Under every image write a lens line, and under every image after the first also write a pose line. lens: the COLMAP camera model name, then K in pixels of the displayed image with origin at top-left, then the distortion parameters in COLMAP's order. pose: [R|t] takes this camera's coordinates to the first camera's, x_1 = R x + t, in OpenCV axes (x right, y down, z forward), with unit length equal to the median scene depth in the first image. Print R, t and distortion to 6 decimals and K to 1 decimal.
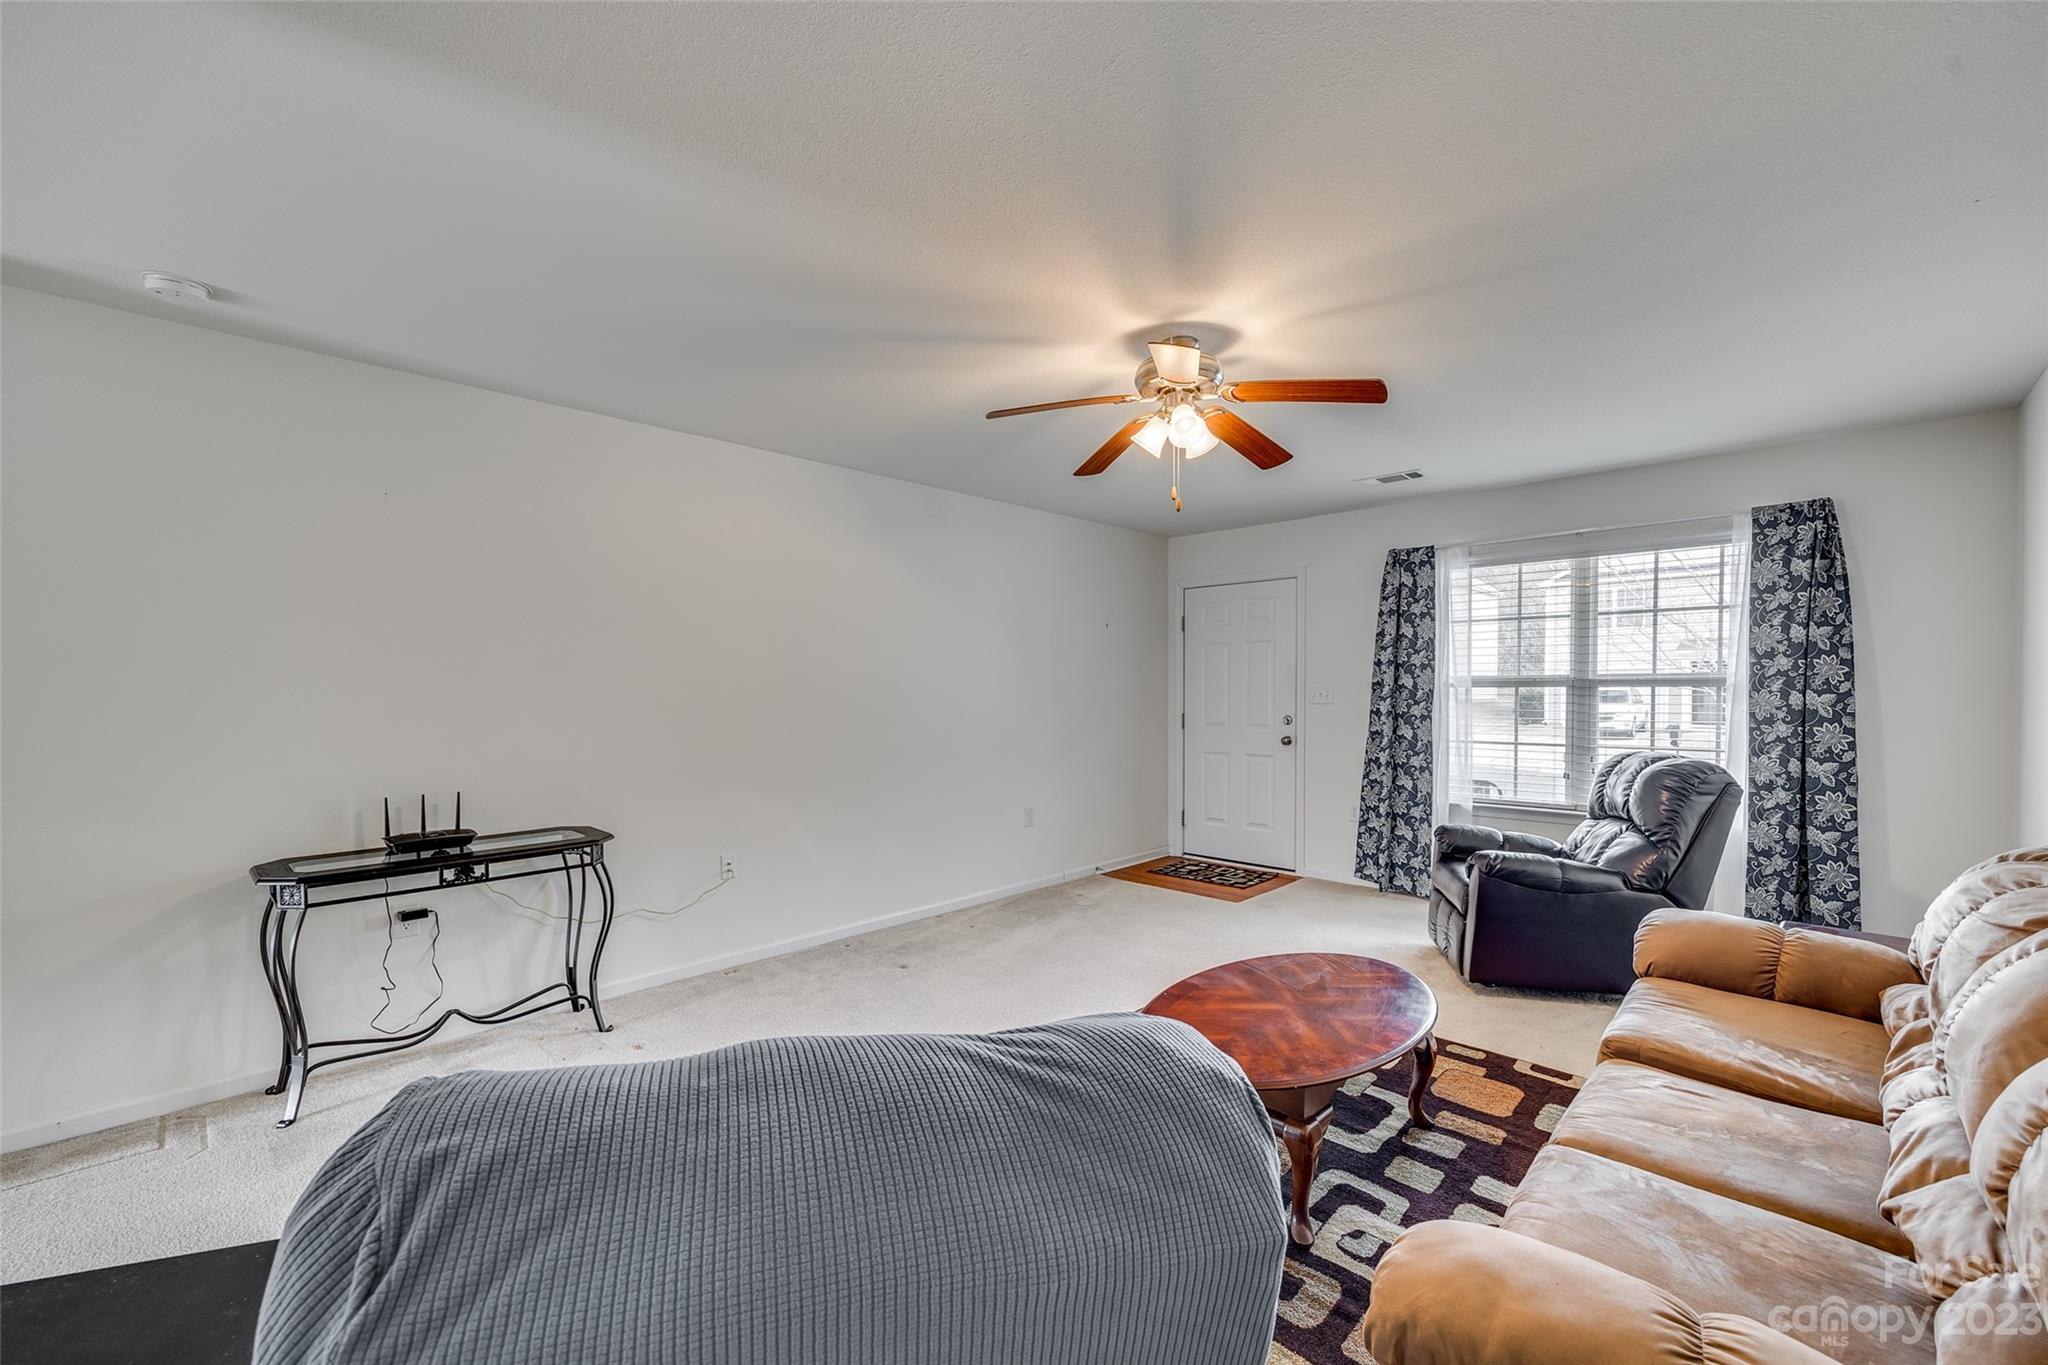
lens RADIAL K [[821.3, 0, 1028.4], [0, 821.3, 706.9], [0, 0, 1]] dist [-0.000543, 0.000047]
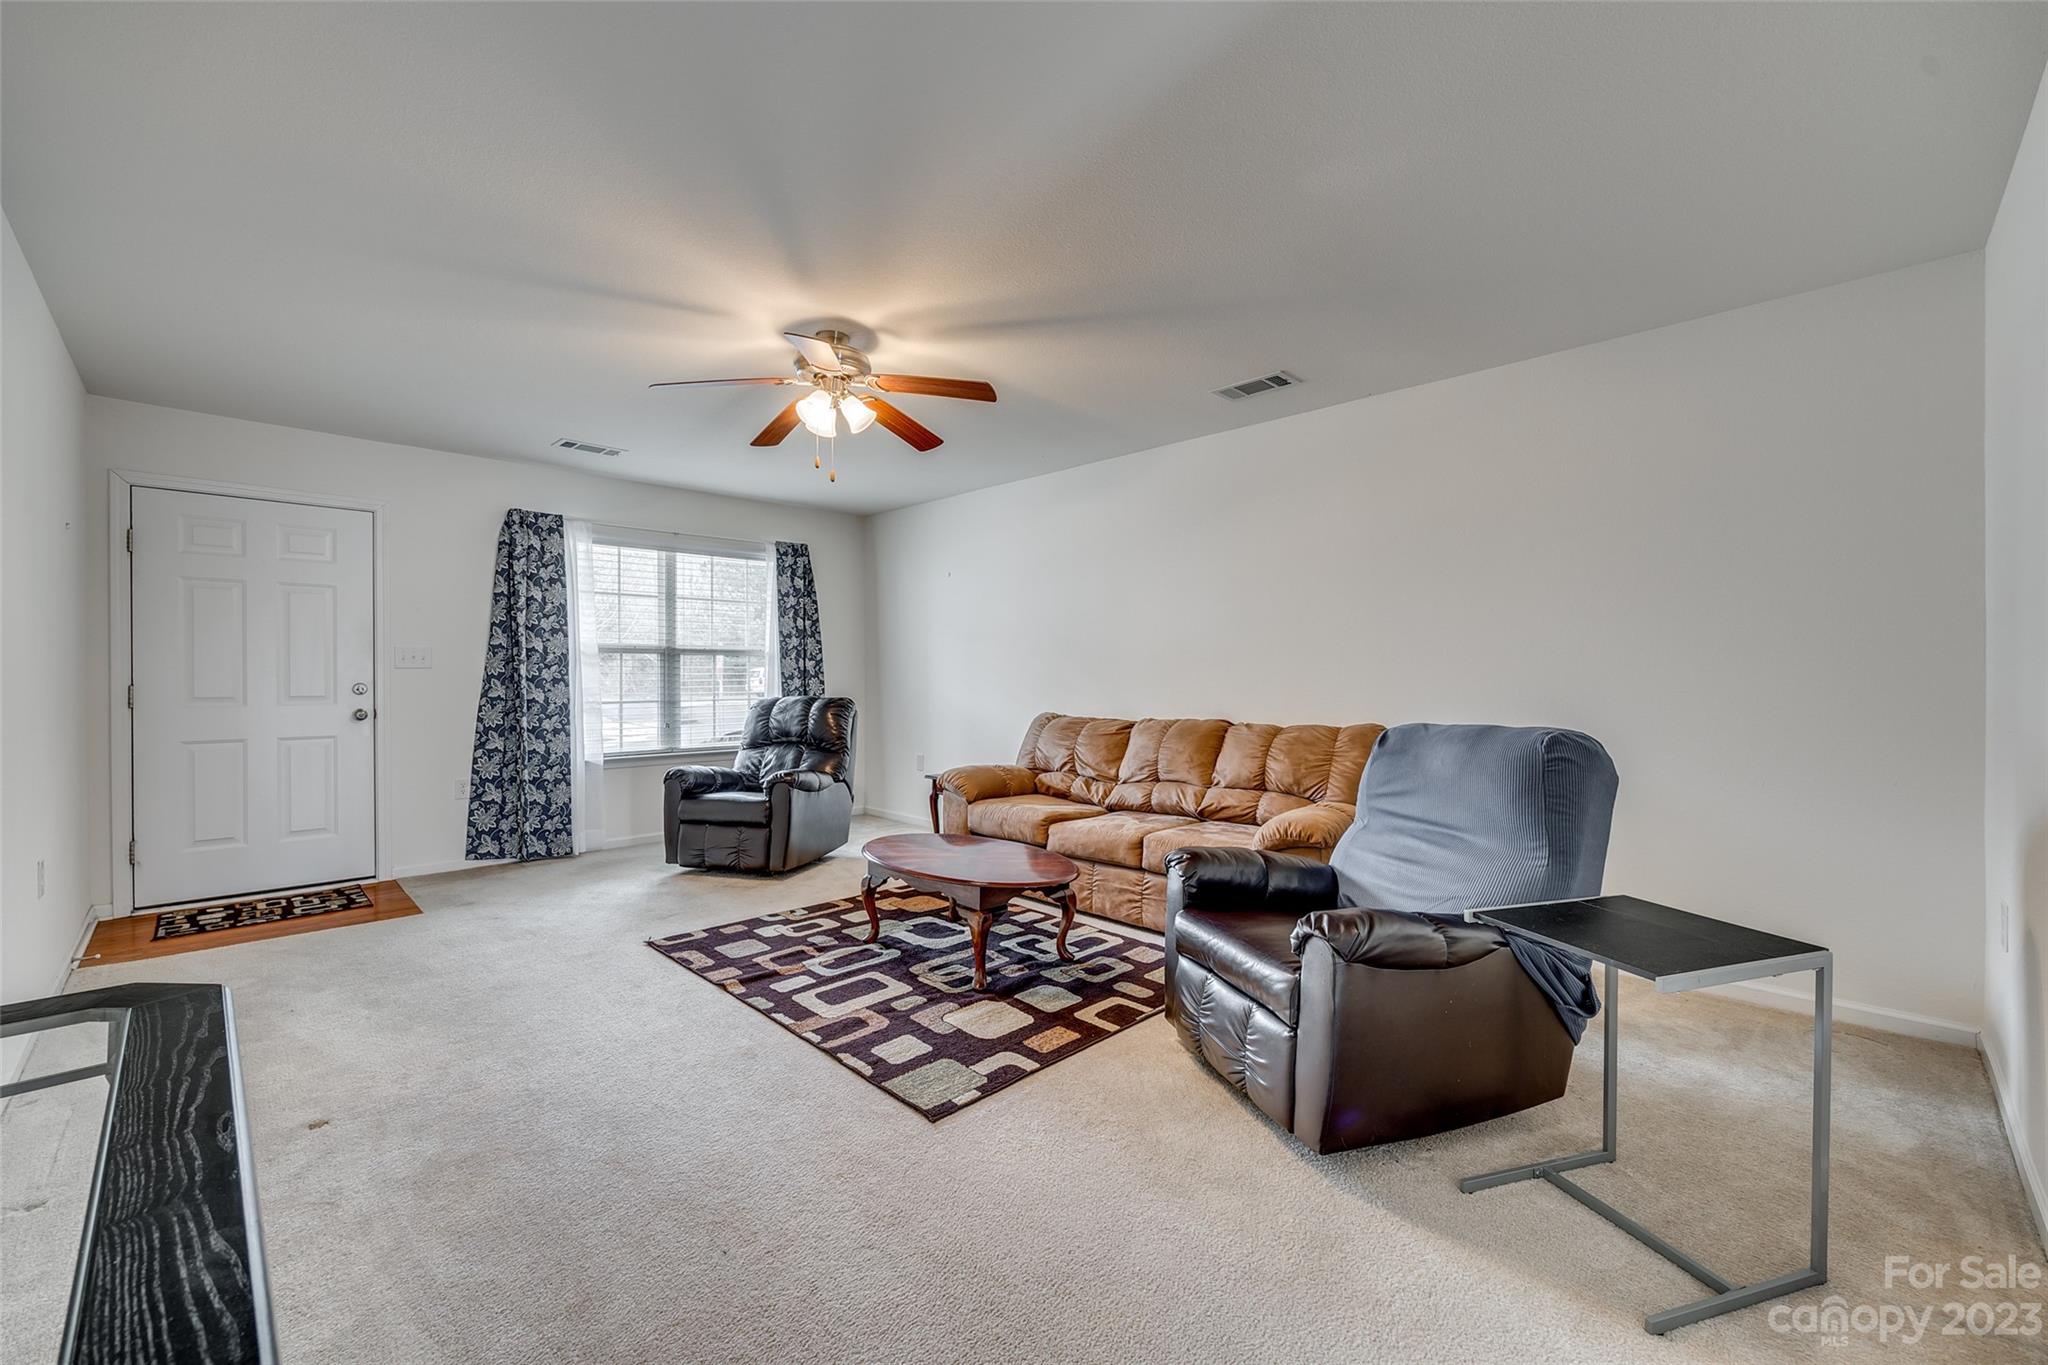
lens RADIAL K [[813.2, 0, 1024.0], [0, 813.2, 682.5], [0, 0, 1]] dist [-0.000044, -0.000013]
pose [[0.027420, -0.006962, 0.999600, -0.652761], [0.021078, 0.999757, 0.006384, 0.026319], [-0.999402, 0.020895, 0.027560, 0.490688]]
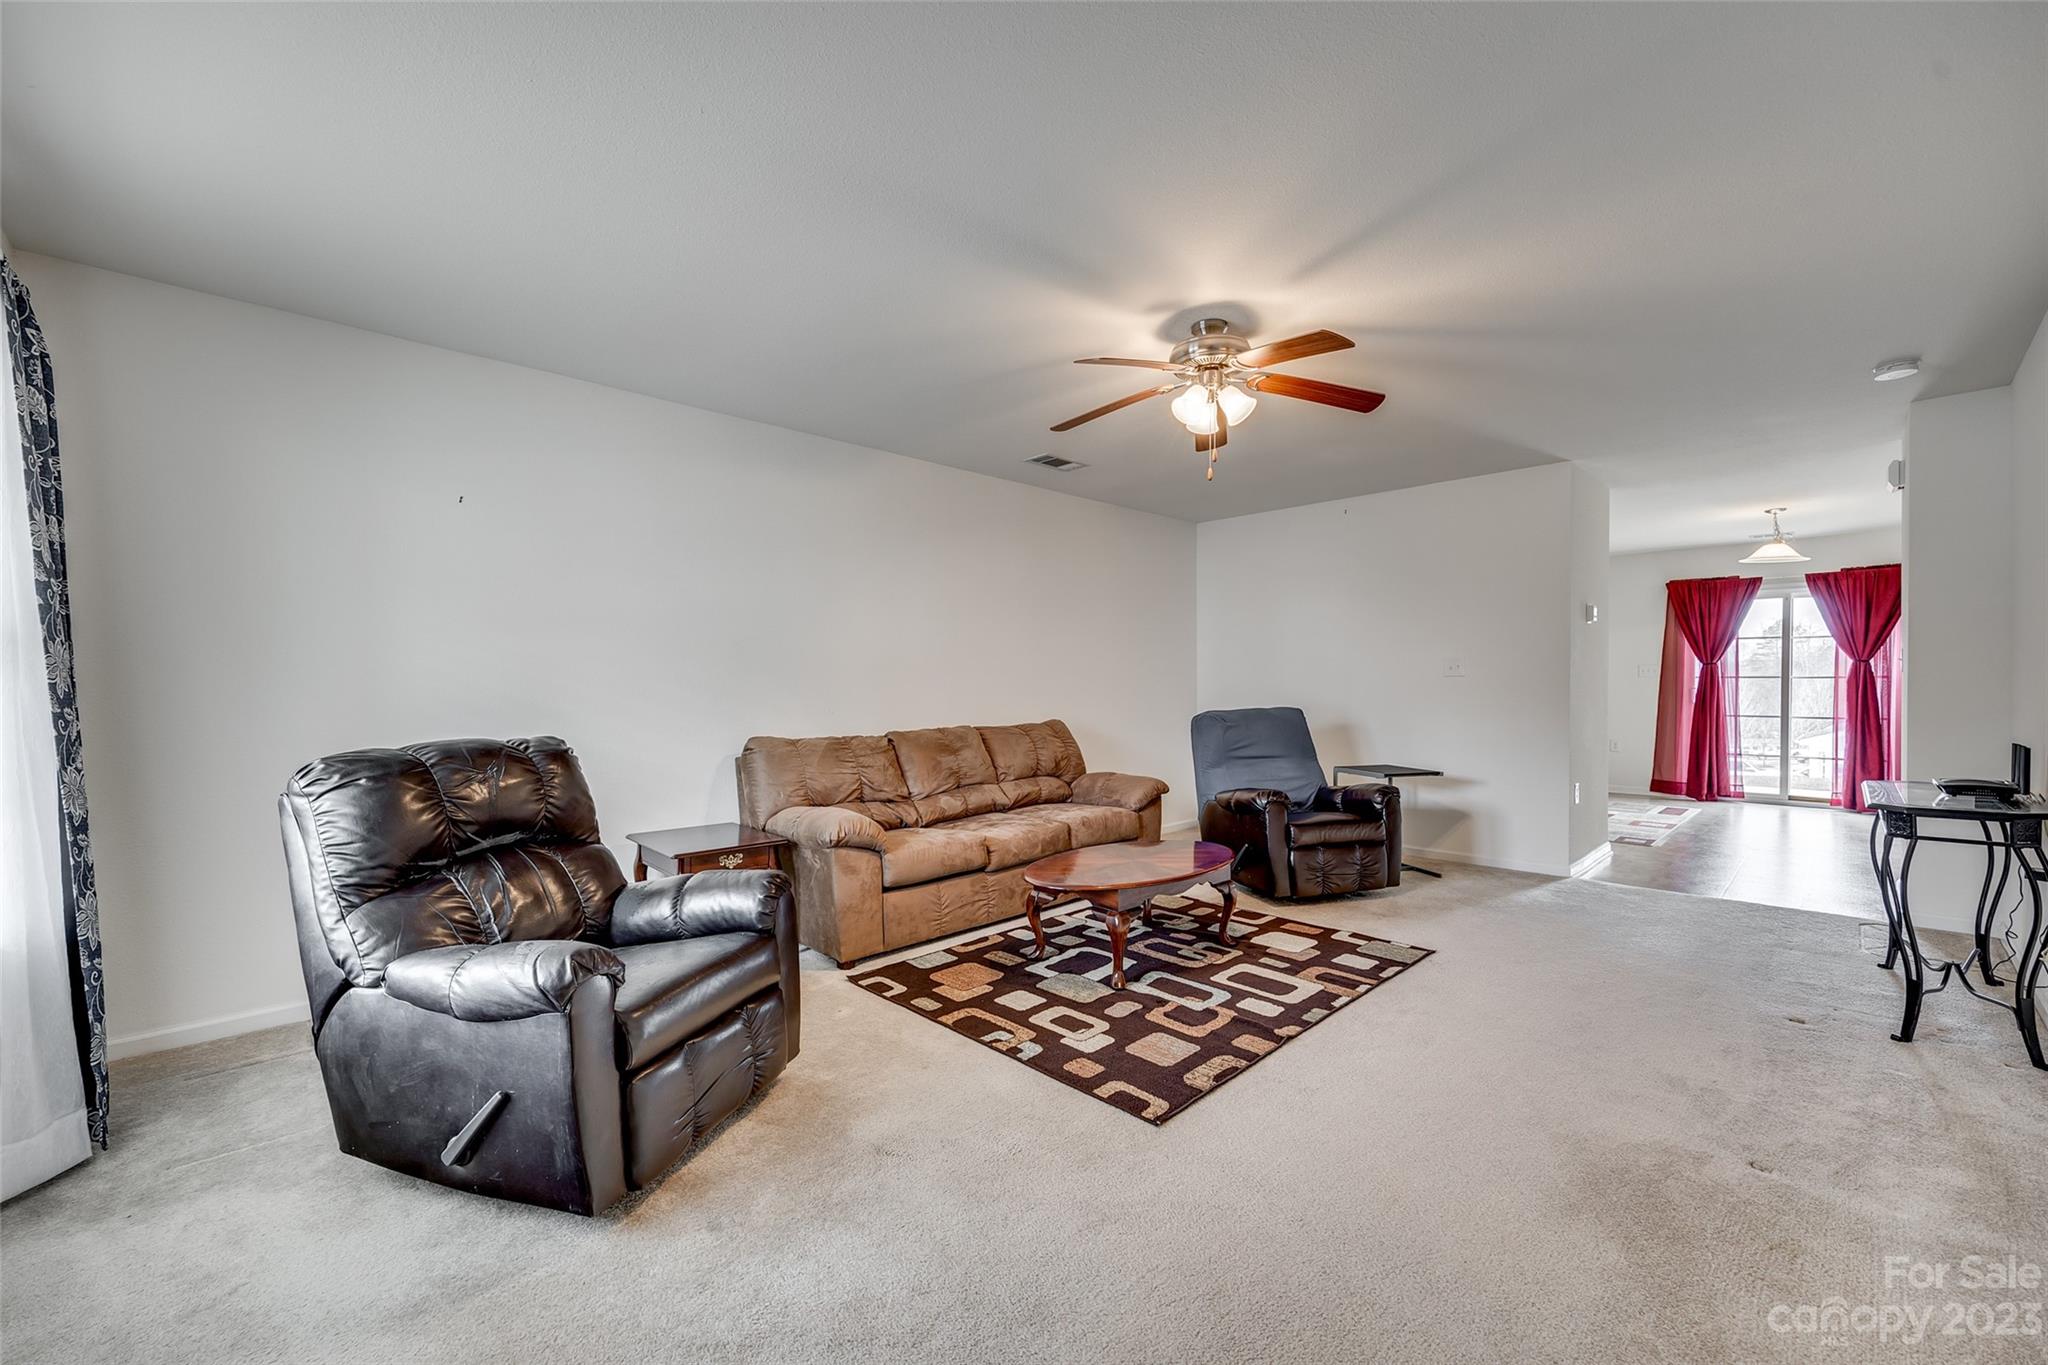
lens RADIAL K [[835.2, 0, 1024.0], [0, 835.2, 682.5], [0, 0, 1]] dist [-0.009382, 0.000225]
pose [[-0.999368, 0.010133, 0.034072, 0.269786], [0.010779, 0.999765, 0.018827, 0.003932], [-0.033874, 0.019182, -0.999242, 1.462412]]
